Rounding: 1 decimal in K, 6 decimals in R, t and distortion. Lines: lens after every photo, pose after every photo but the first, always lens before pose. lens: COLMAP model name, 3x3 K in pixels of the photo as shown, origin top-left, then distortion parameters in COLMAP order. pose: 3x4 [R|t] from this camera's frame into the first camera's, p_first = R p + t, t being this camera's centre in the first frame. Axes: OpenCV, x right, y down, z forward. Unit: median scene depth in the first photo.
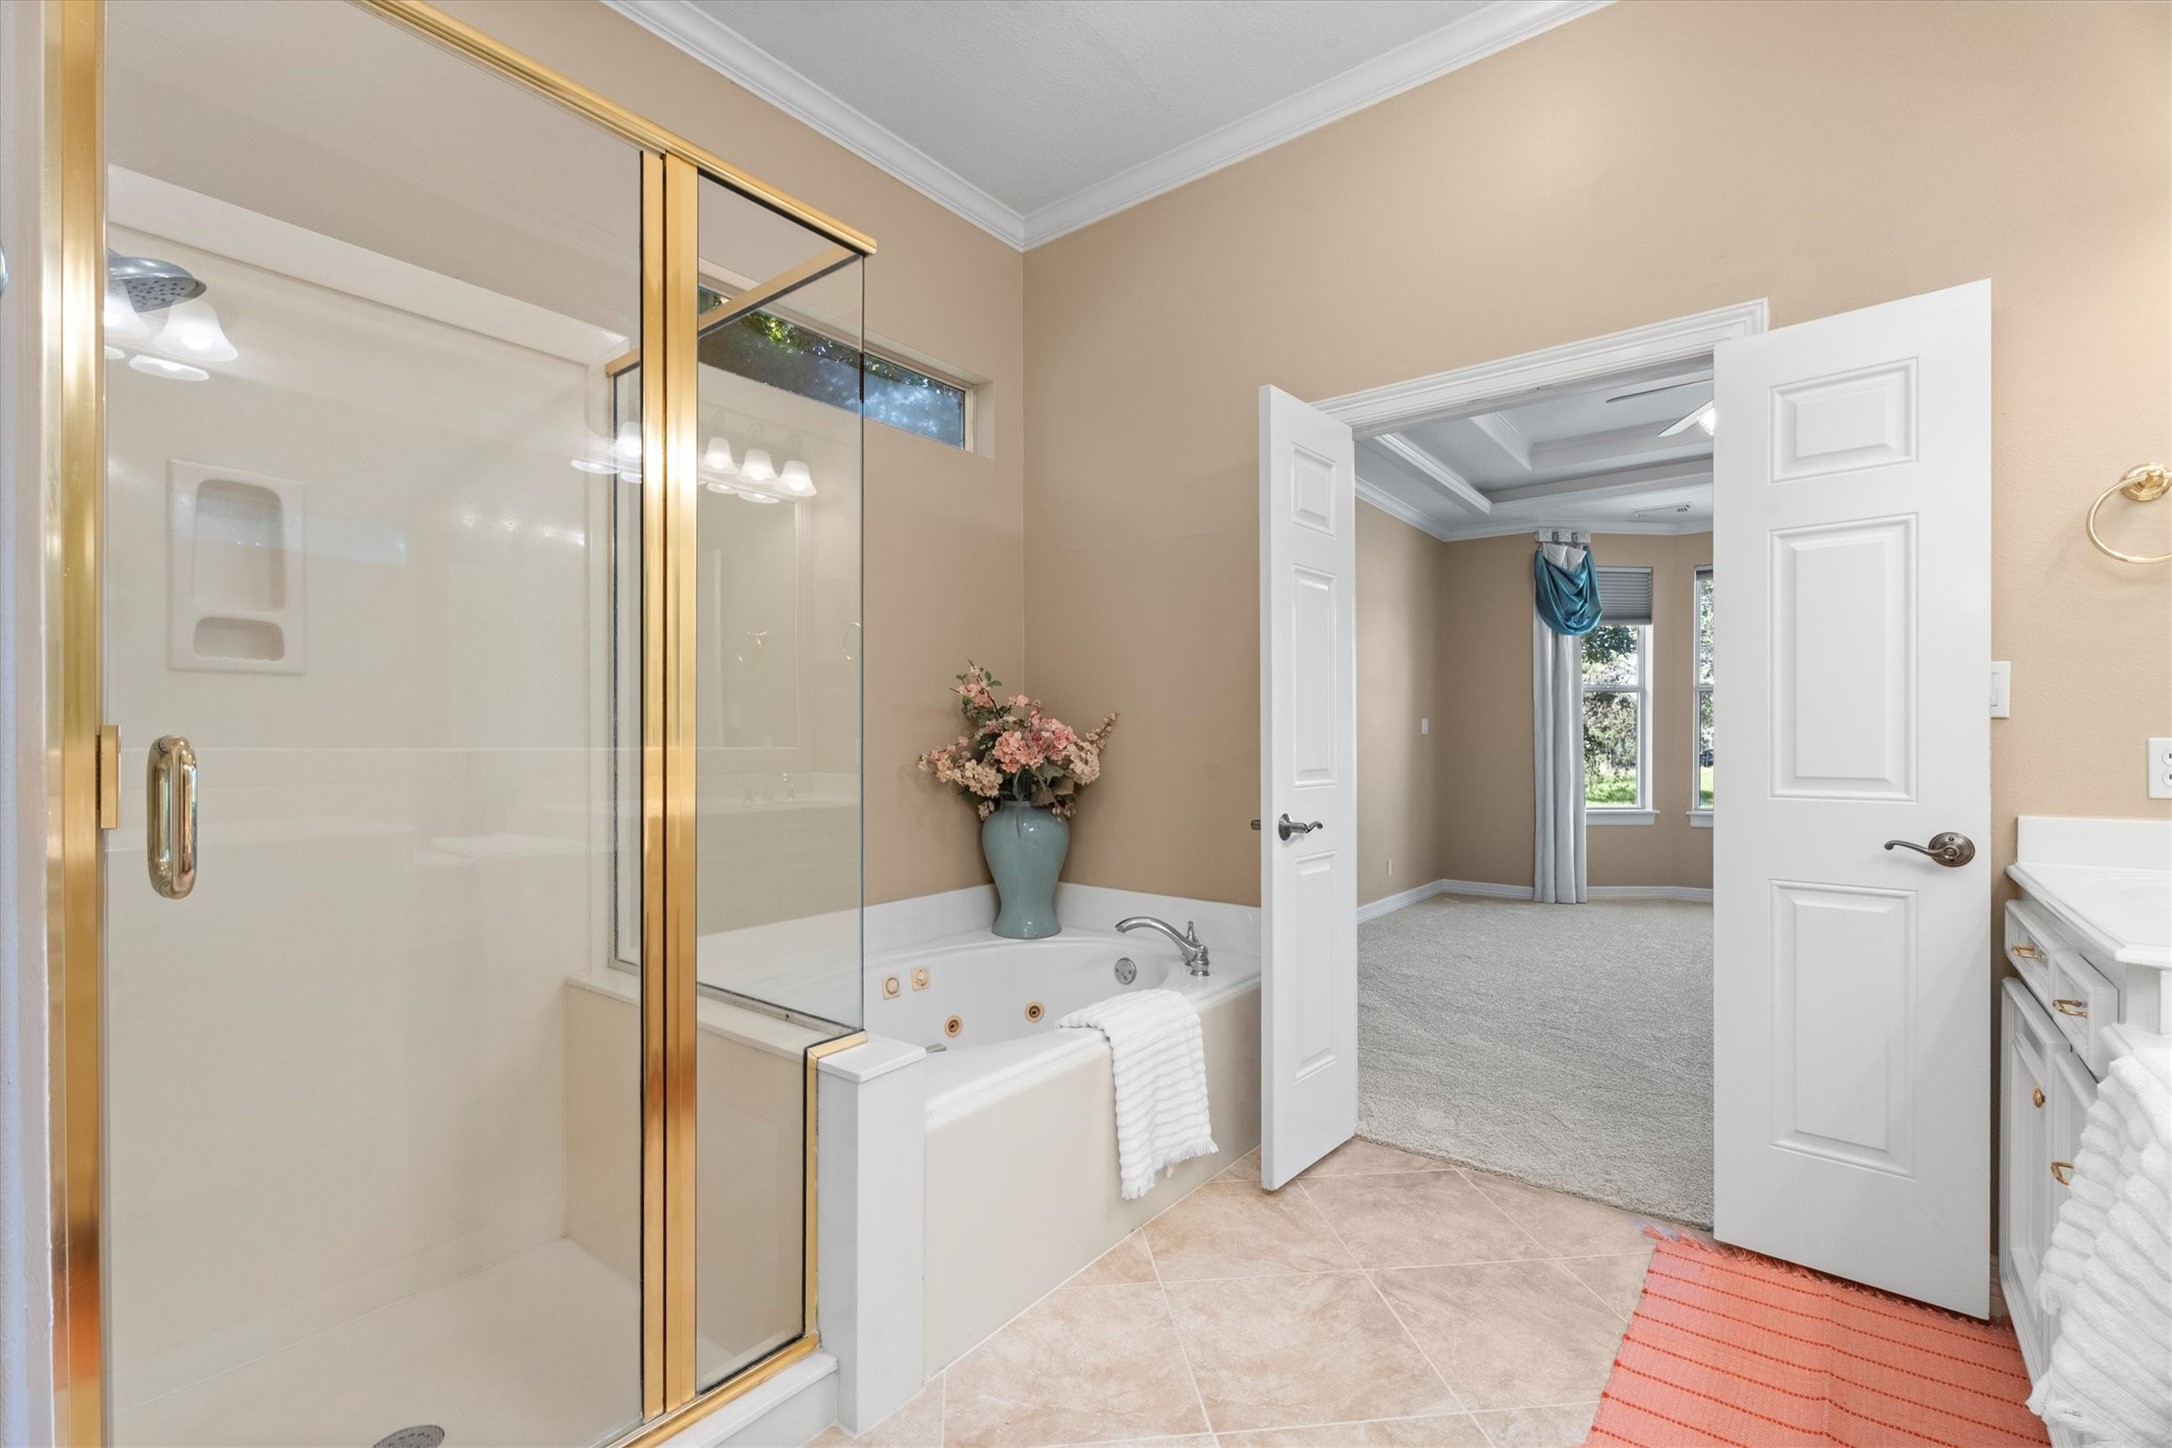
lens RADIAL K [[967.2, 0, 1095.5], [0, 967.2, 742.3], [0, 0, 1]] dist [0.002853, 0.000854]
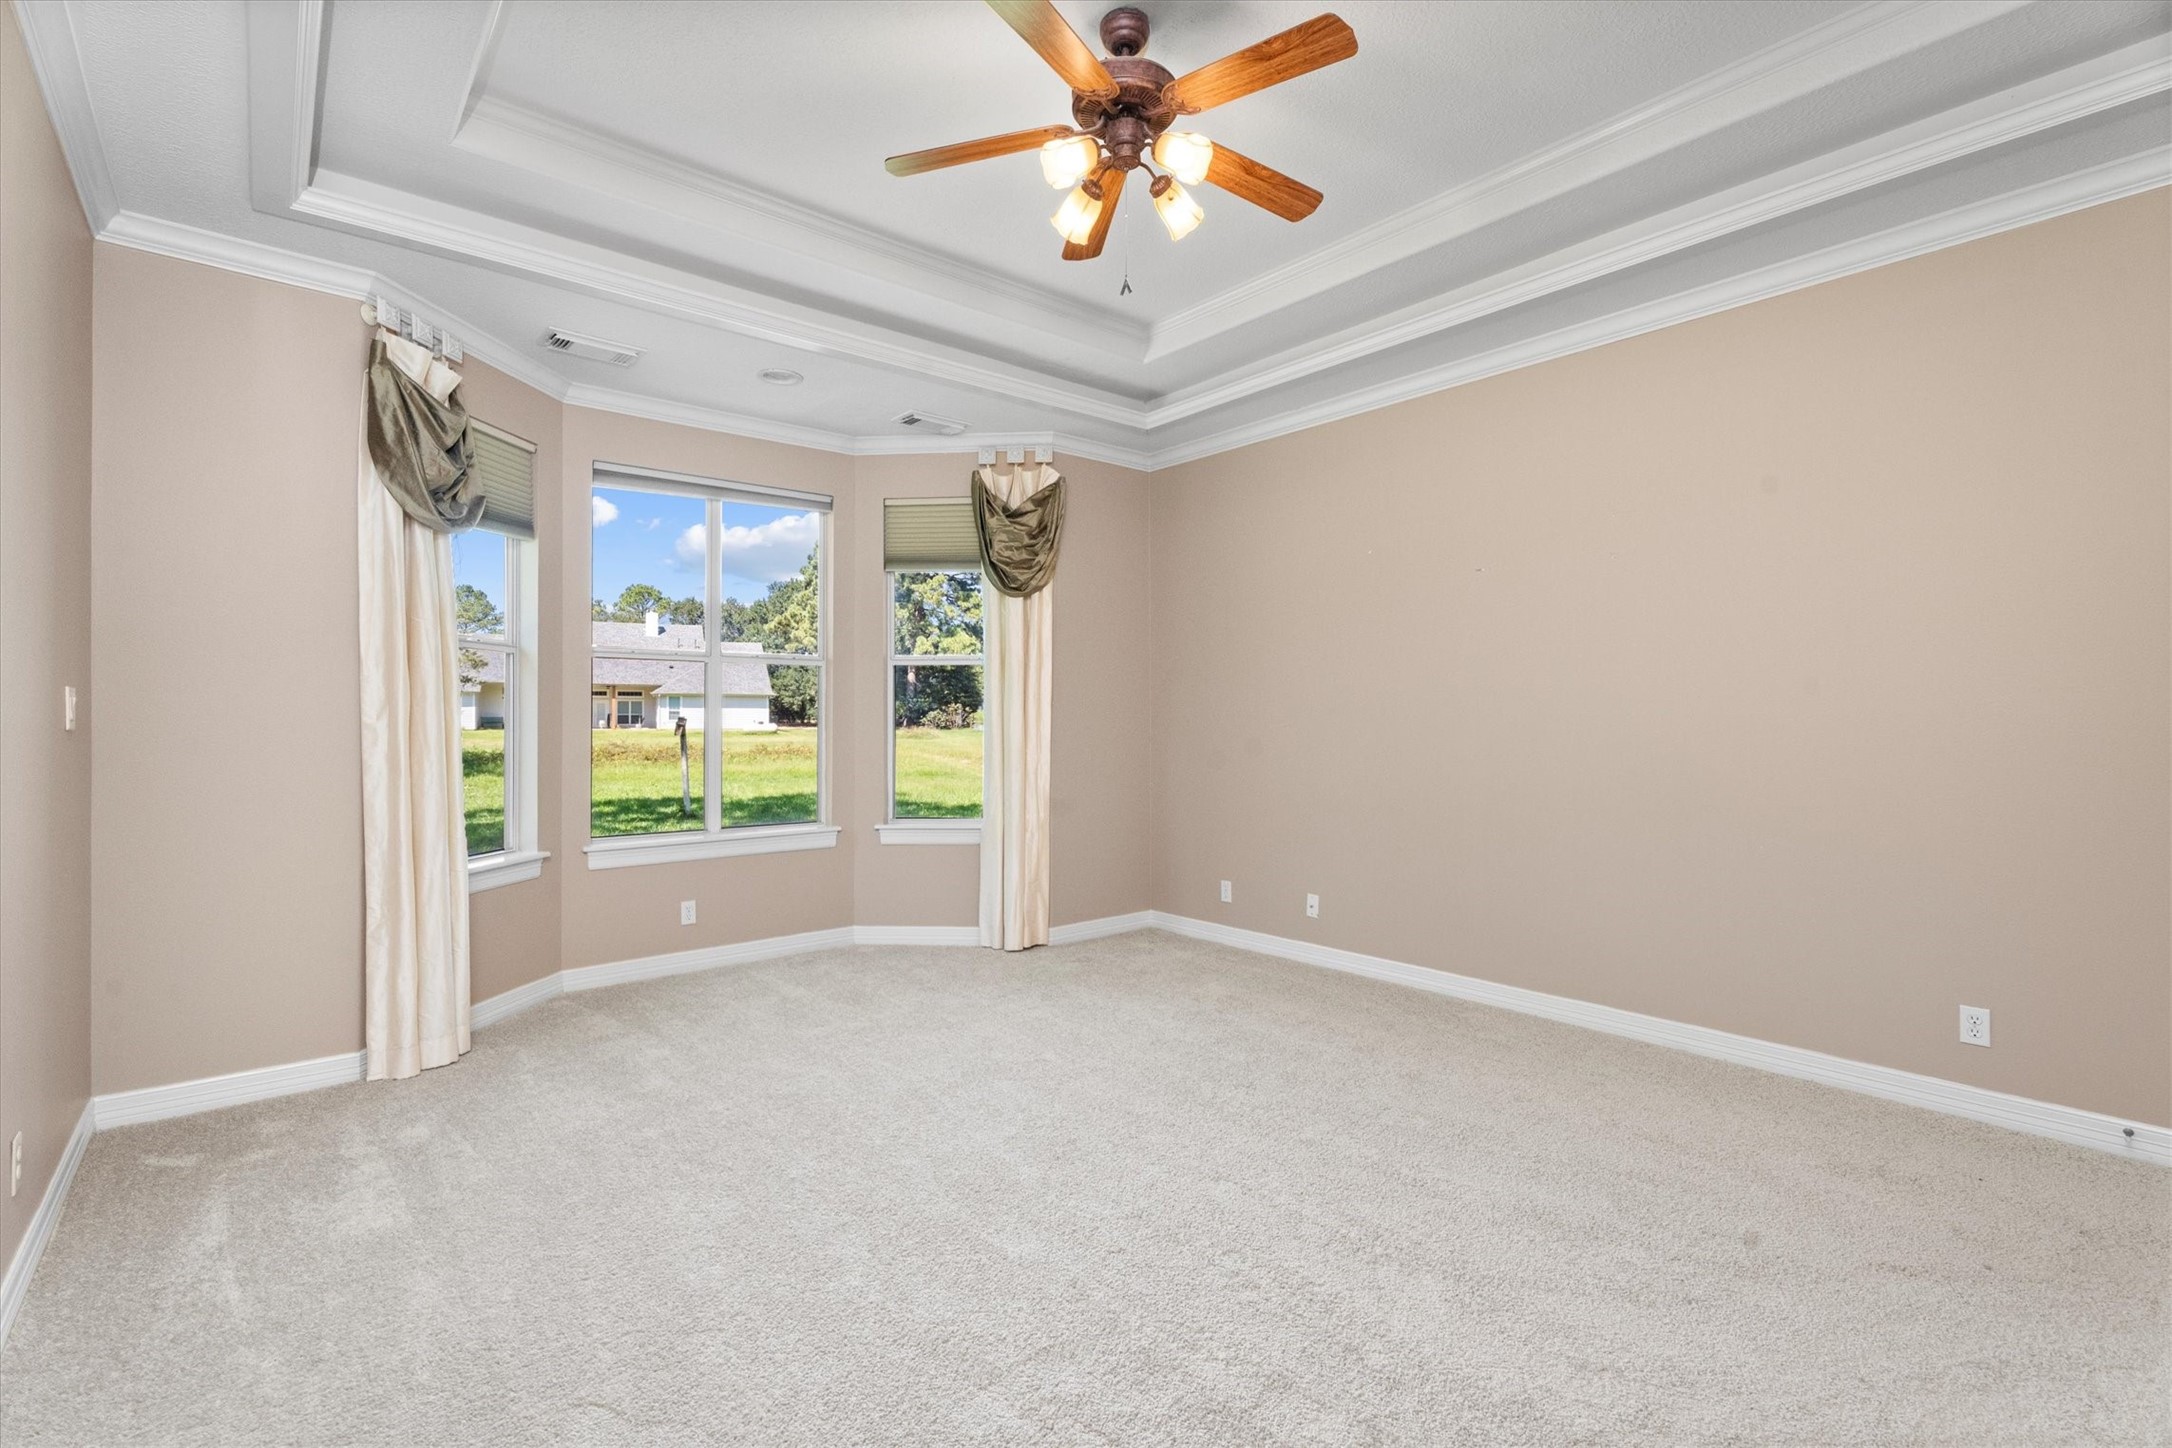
lens RADIAL K [[967.2, 0, 1090.5], [0, 967.2, 719.5], [0, 0, 1]] dist [0.002853, 0.000854]
pose [[0.210691, -0.004471, 0.977543, 0.068621], [0.001857, 0.999990, 0.004174, -0.013568], [-0.977551, 0.000936, 0.210697, 0.556996]]
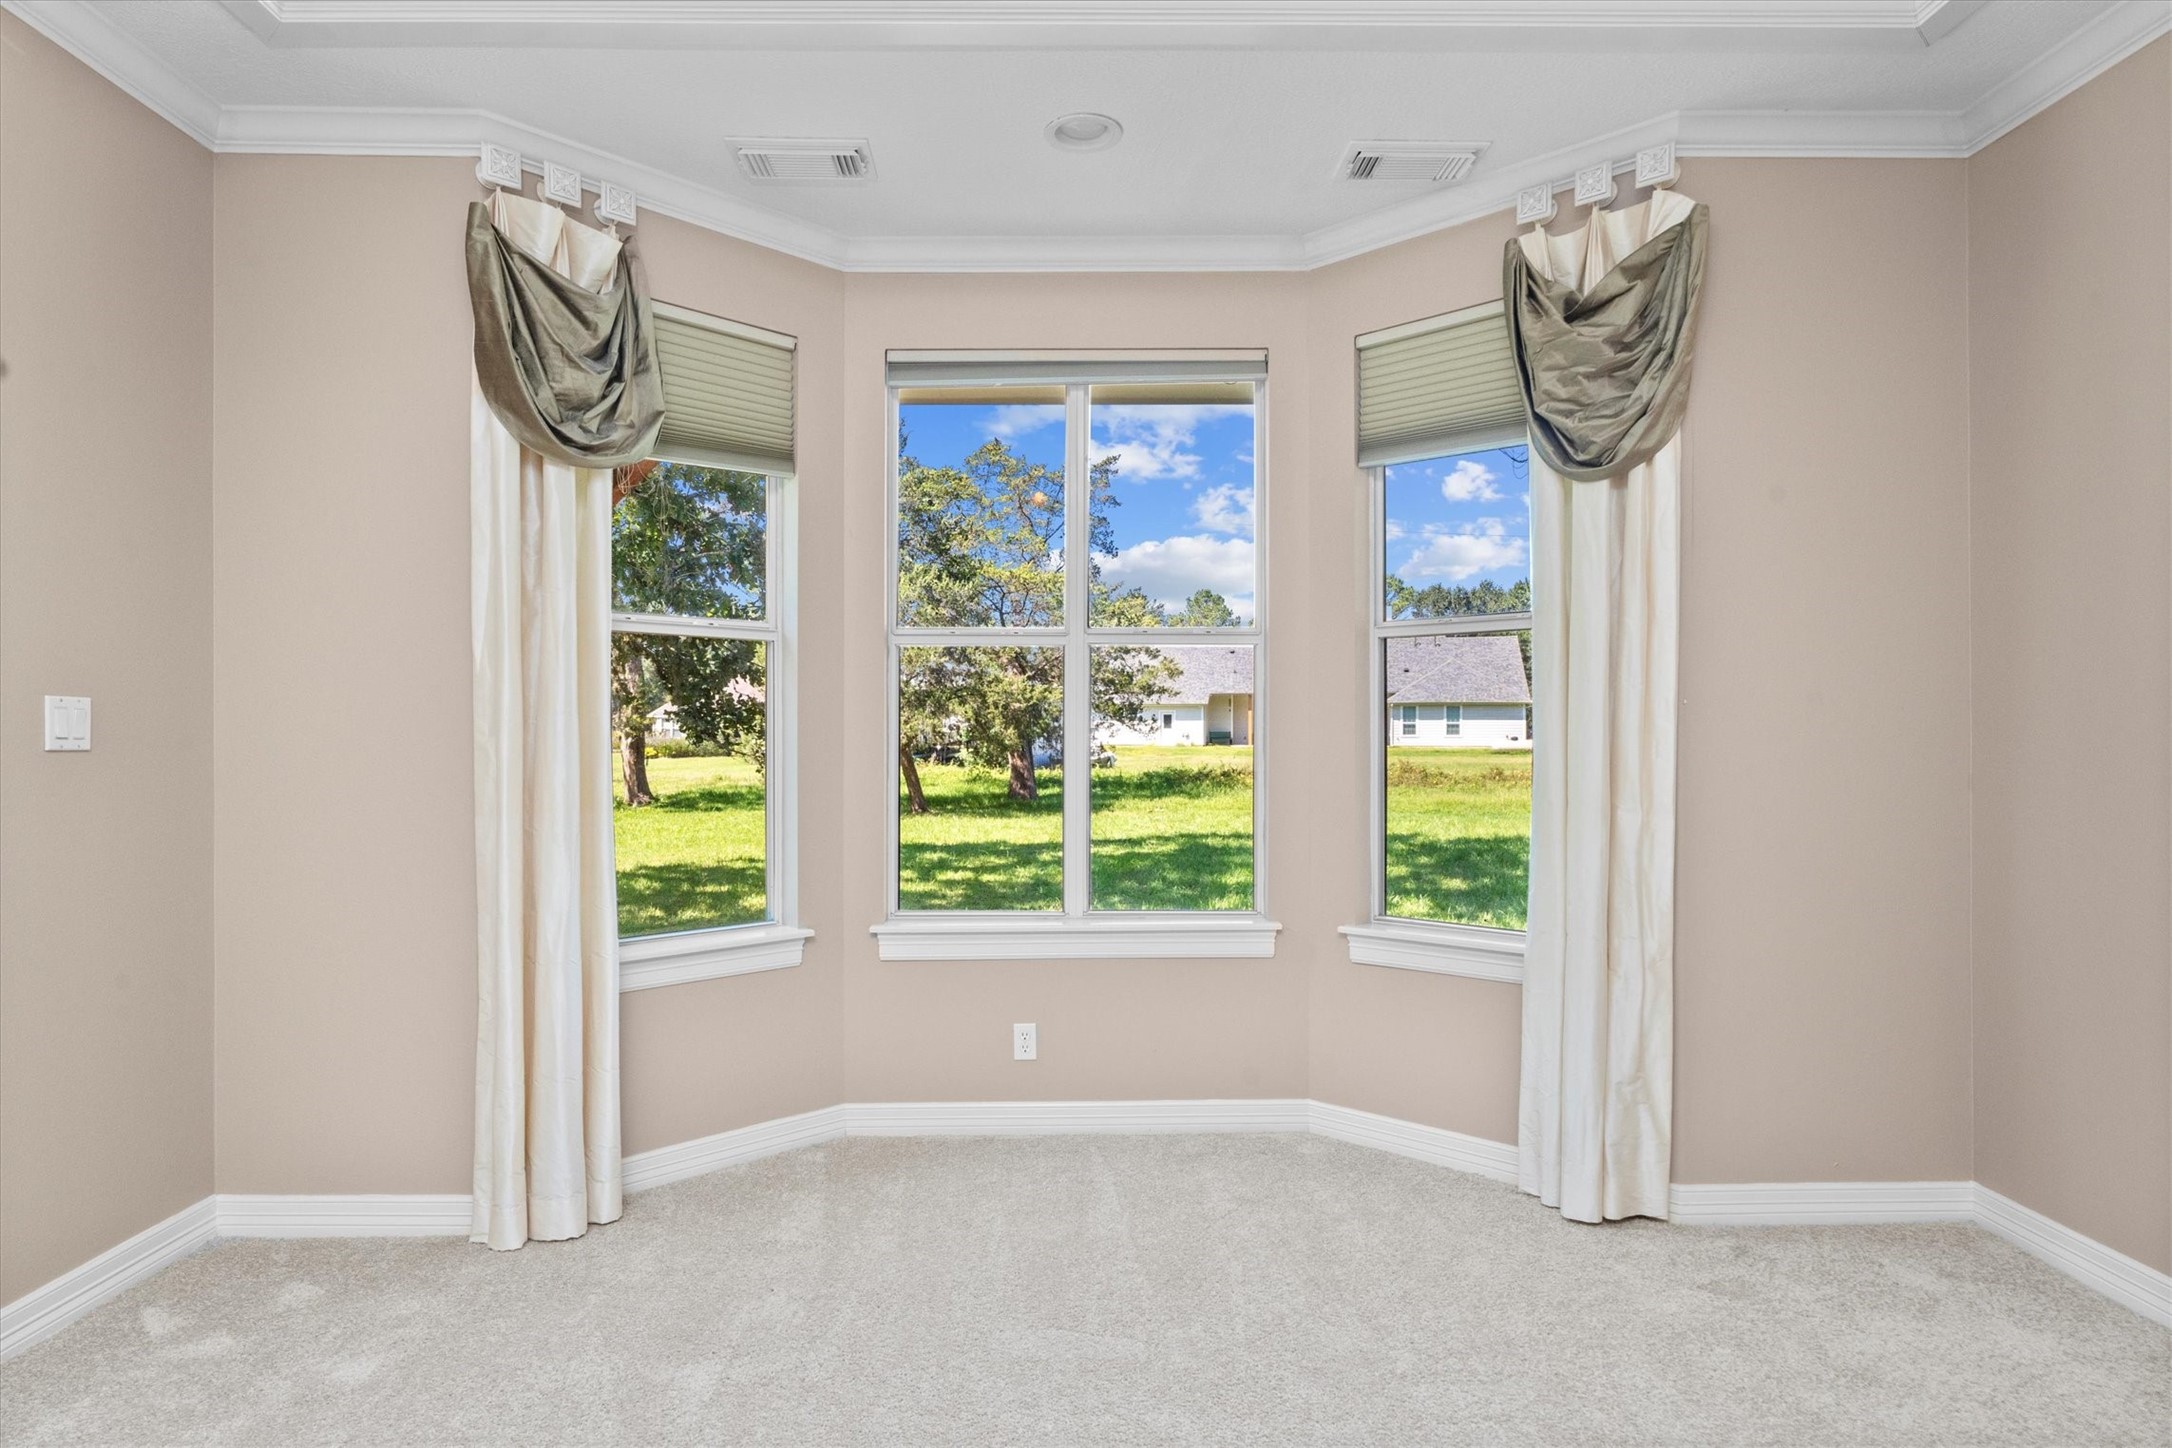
lens RADIAL K [[1221.7, 0, 1077.4], [0, 1221.7, 737.5], [0, 0, 1]] dist [-0.006471, 0.001099]
pose [[0.782073, -0.006482, 0.623153, 0.354945], [0.004568, 0.999979, 0.004669, -0.013271], [-0.623170, -0.000805, 0.782086, 0.536559]]
